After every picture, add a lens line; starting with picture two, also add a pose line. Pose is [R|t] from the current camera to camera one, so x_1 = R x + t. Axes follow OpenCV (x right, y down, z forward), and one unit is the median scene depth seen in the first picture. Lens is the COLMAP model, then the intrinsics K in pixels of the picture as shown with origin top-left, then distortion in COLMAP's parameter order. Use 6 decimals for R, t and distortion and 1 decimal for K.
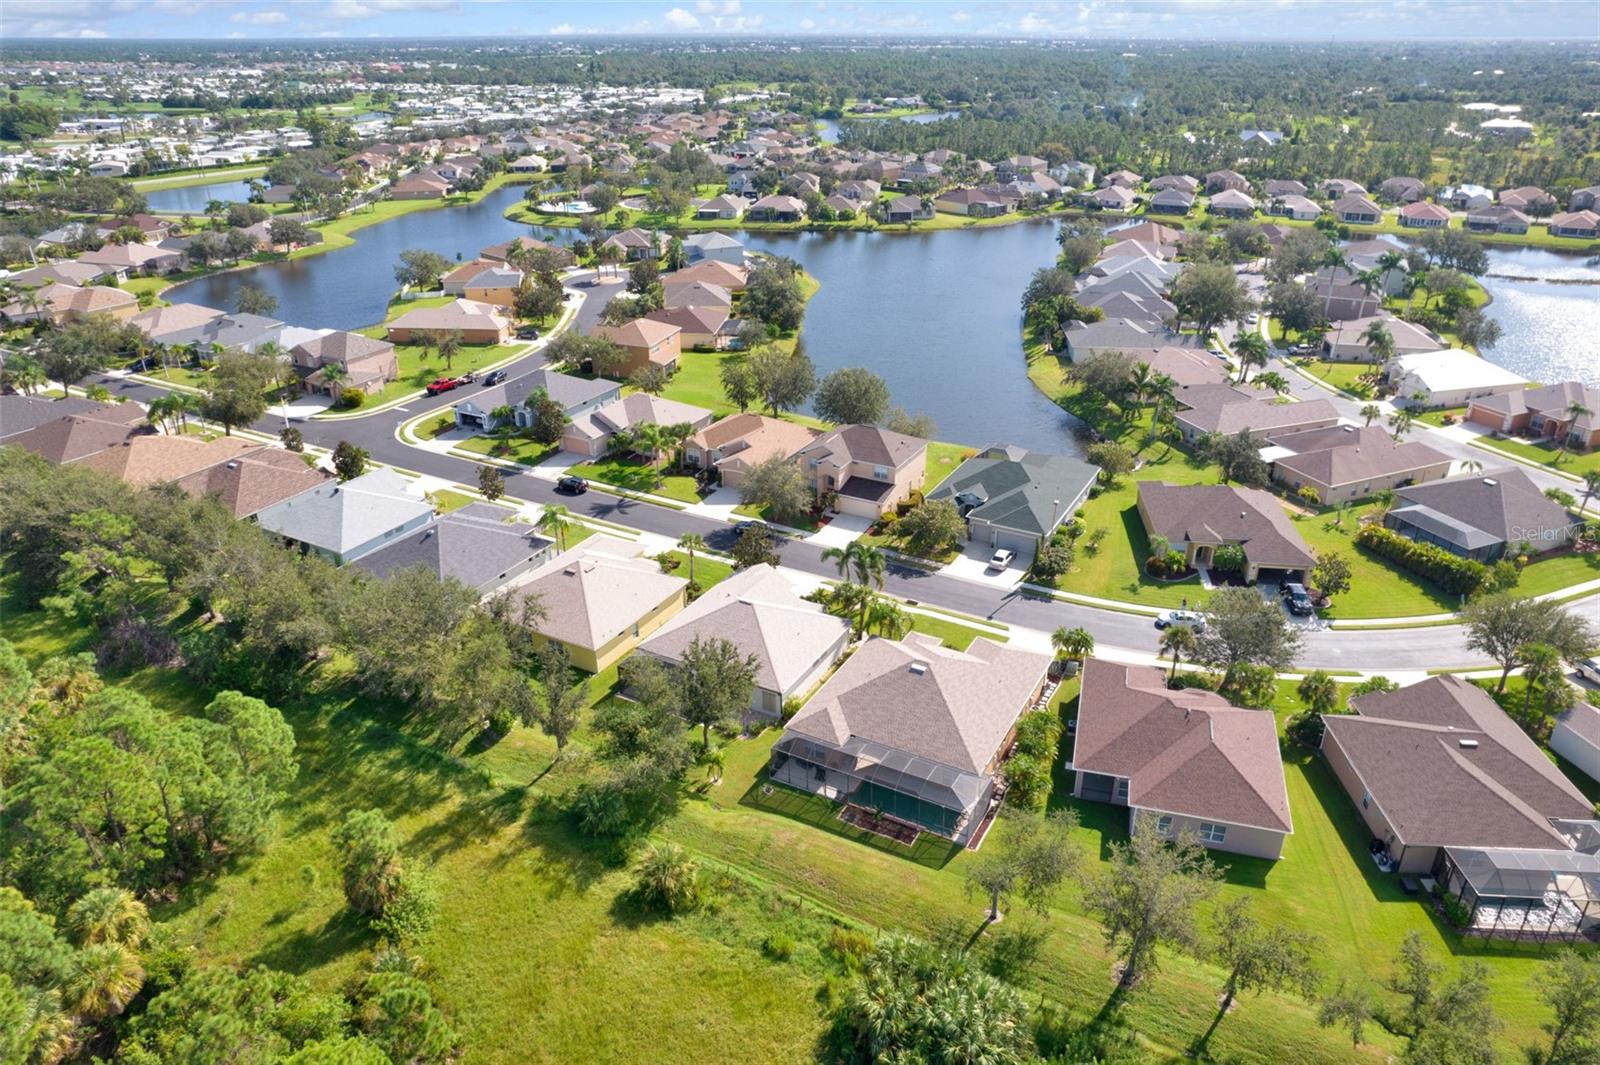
lens RADIAL K [[1069.6, 0, 812.7], [0, 1069.6, 529.5], [0, 0, 1]] dist [-0.075540, 0.063839]
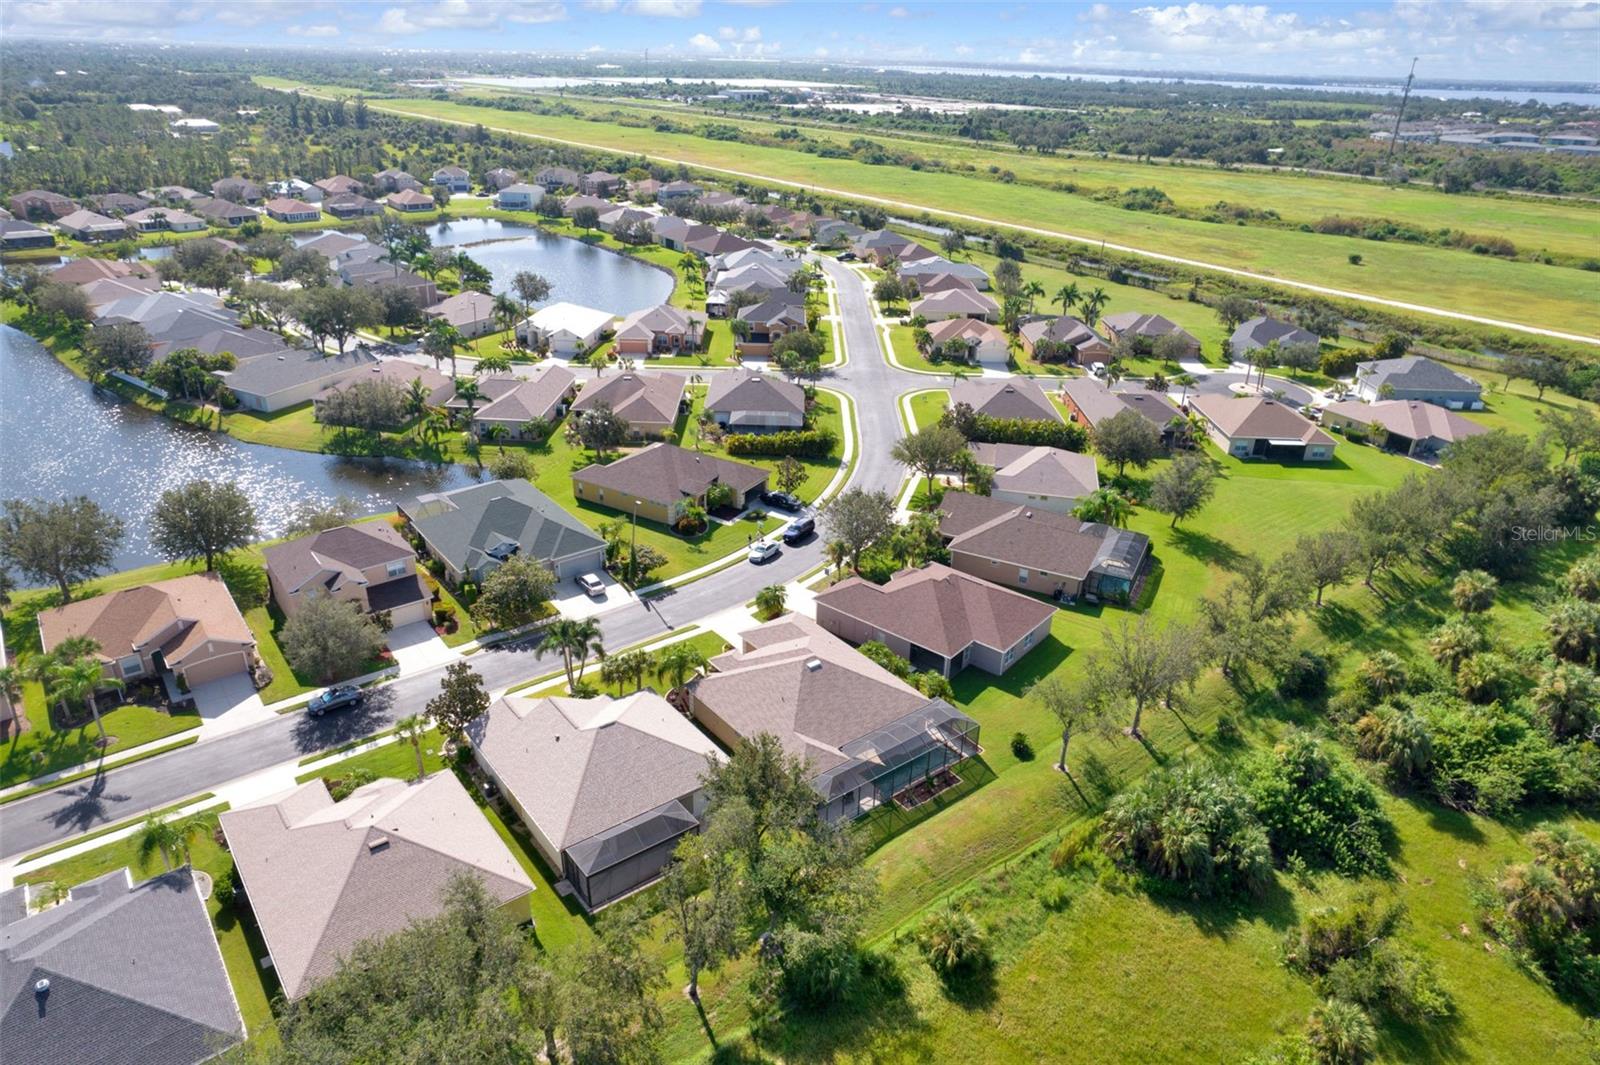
lens RADIAL K [[1011.5, 0, 789.2], [0, 1011.5, 533.0], [0, 0, 1]] dist [-0.062716, 0.053353]
pose [[0.403732, -0.385811, 0.829548, -0.373766], [0.367793, 0.898680, 0.238962, -0.126300], [-0.837692, 0.208625, 0.504725, 0.278481]]
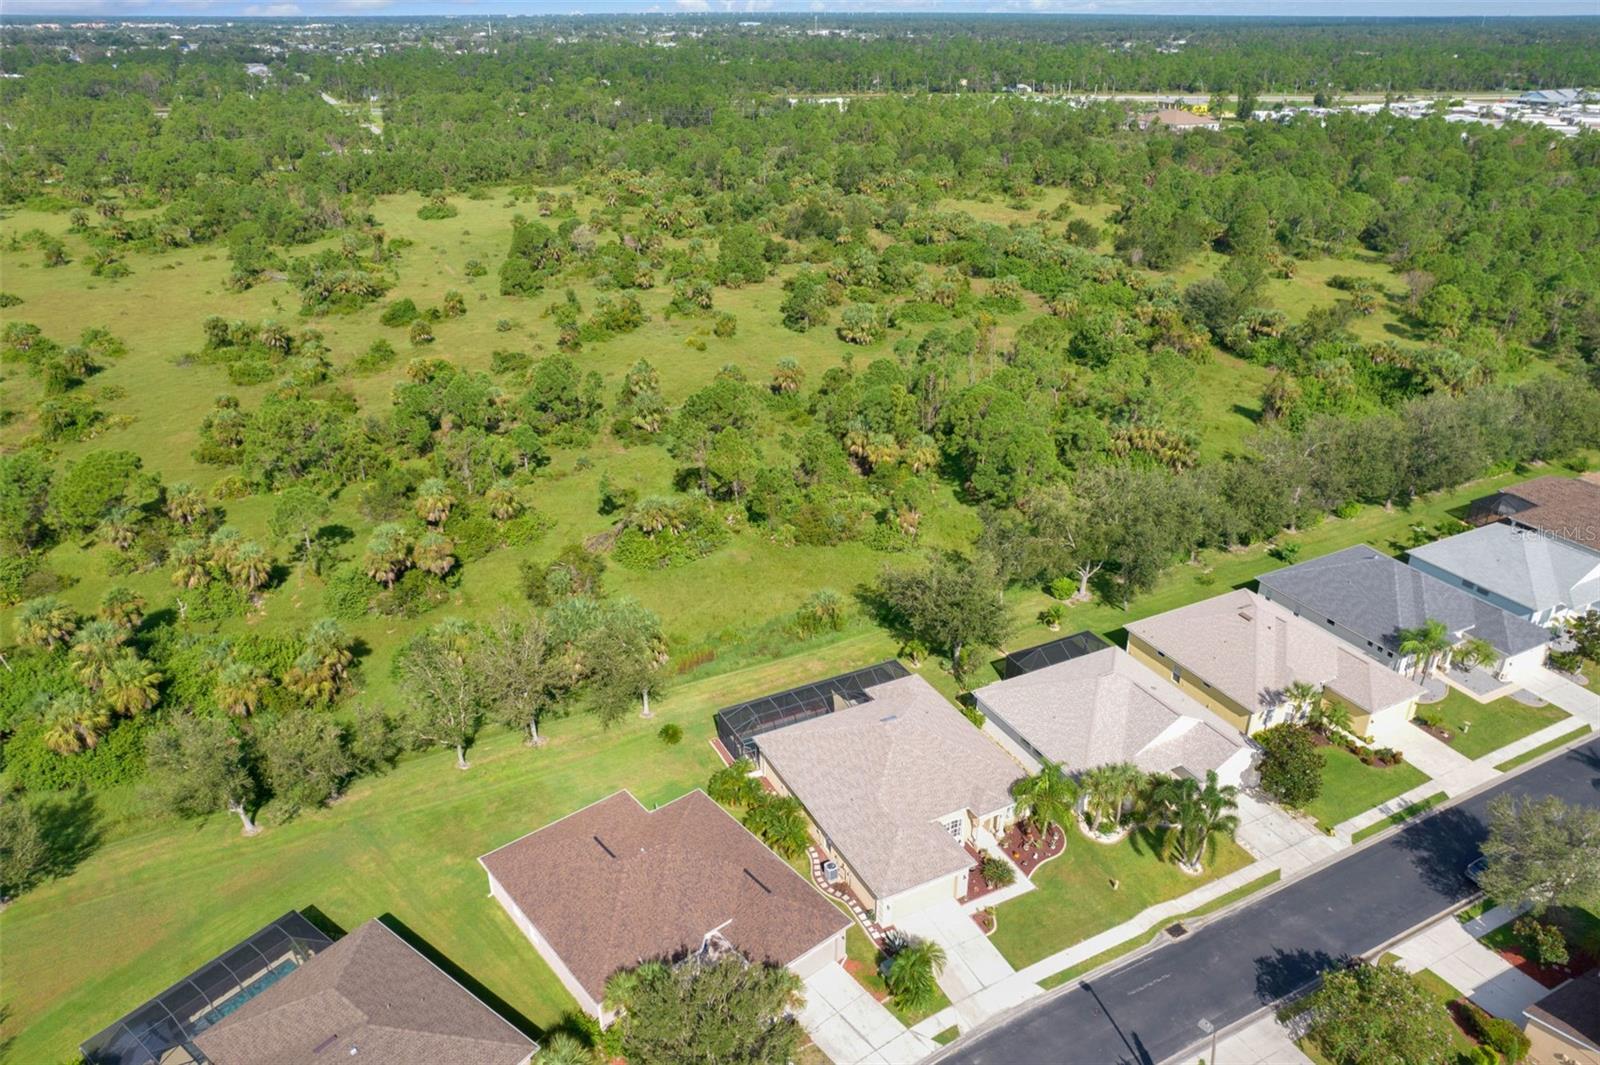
lens RADIAL K [[1101.6, 0, 800.0], [0, 1101.6, 532.5], [0, 0, 1]] dist [-0.076179, 0.064011]
pose [[-0.562640, 0.362941, -0.742772, 0.426006], [-0.354091, 0.706090, 0.613235, -0.287793], [0.747032, 0.608039, -0.268760, 0.608371]]
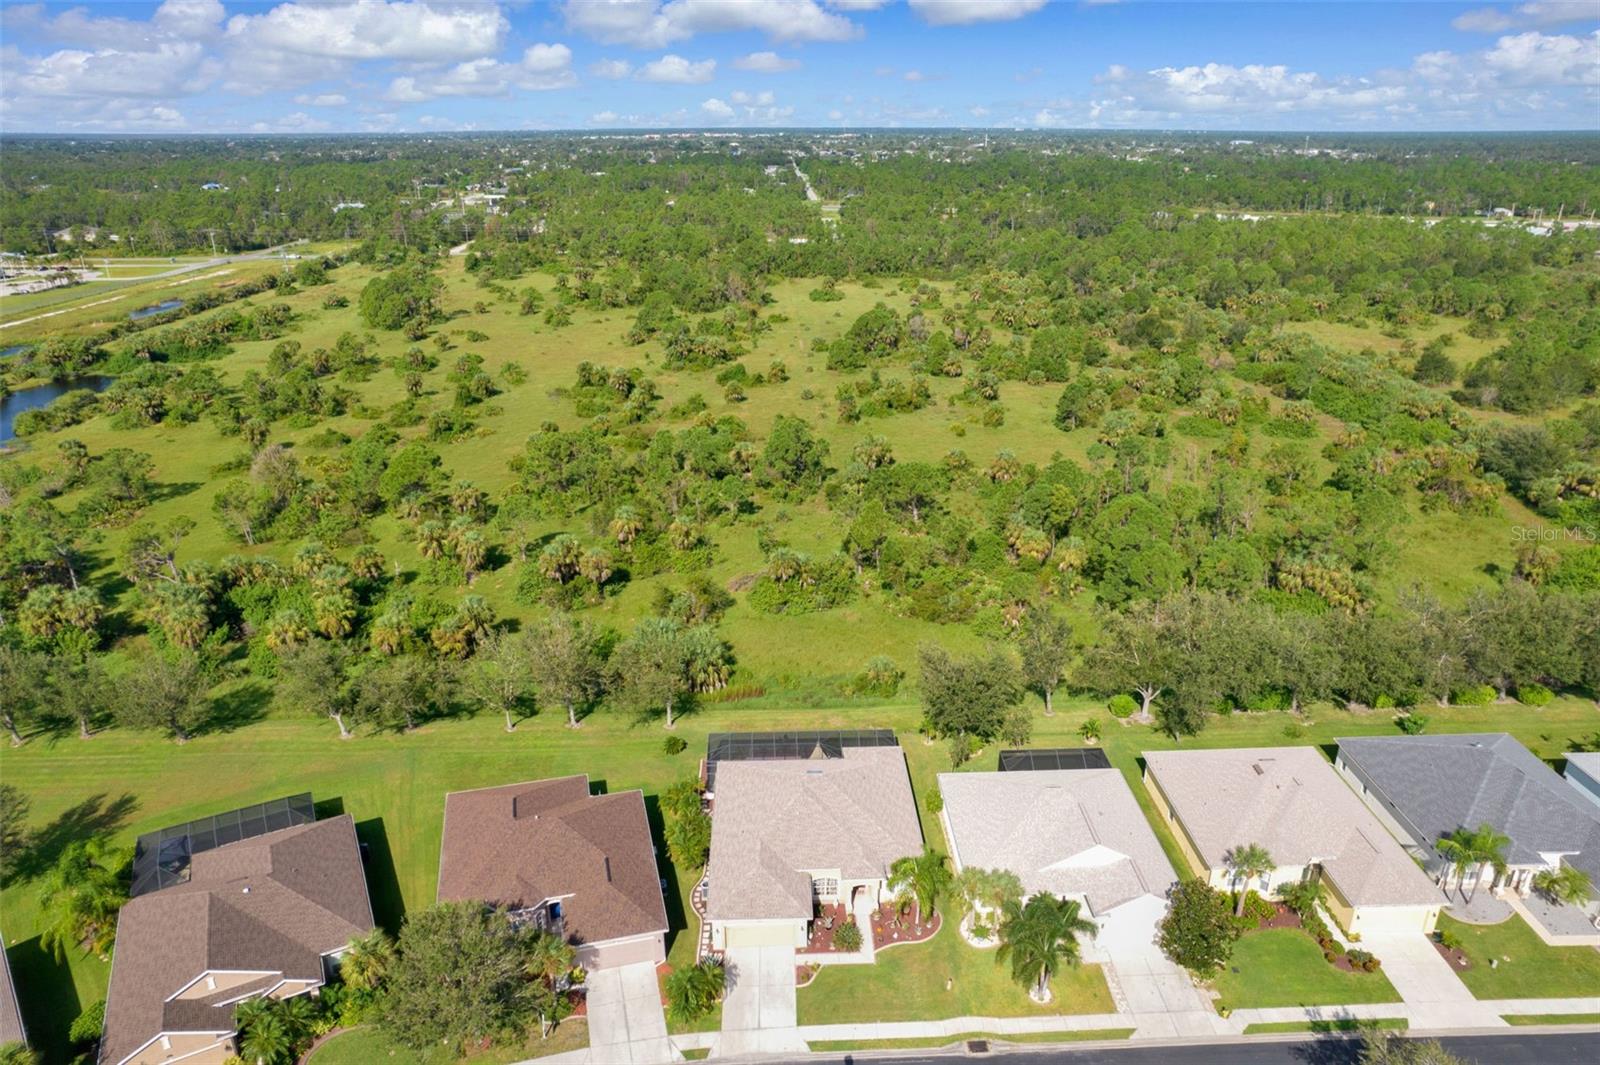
lens RADIAL K [[1037.2, 0, 804.6], [0, 1037.2, 539.8], [0, 0, 1]] dist [-0.071633, 0.061101]
pose [[-0.858632, 0.197200, -0.473142, 0.279895], [-0.216178, 0.697626, 0.683070, -0.360000], [0.464778, 0.688789, -0.556374, 0.759596]]
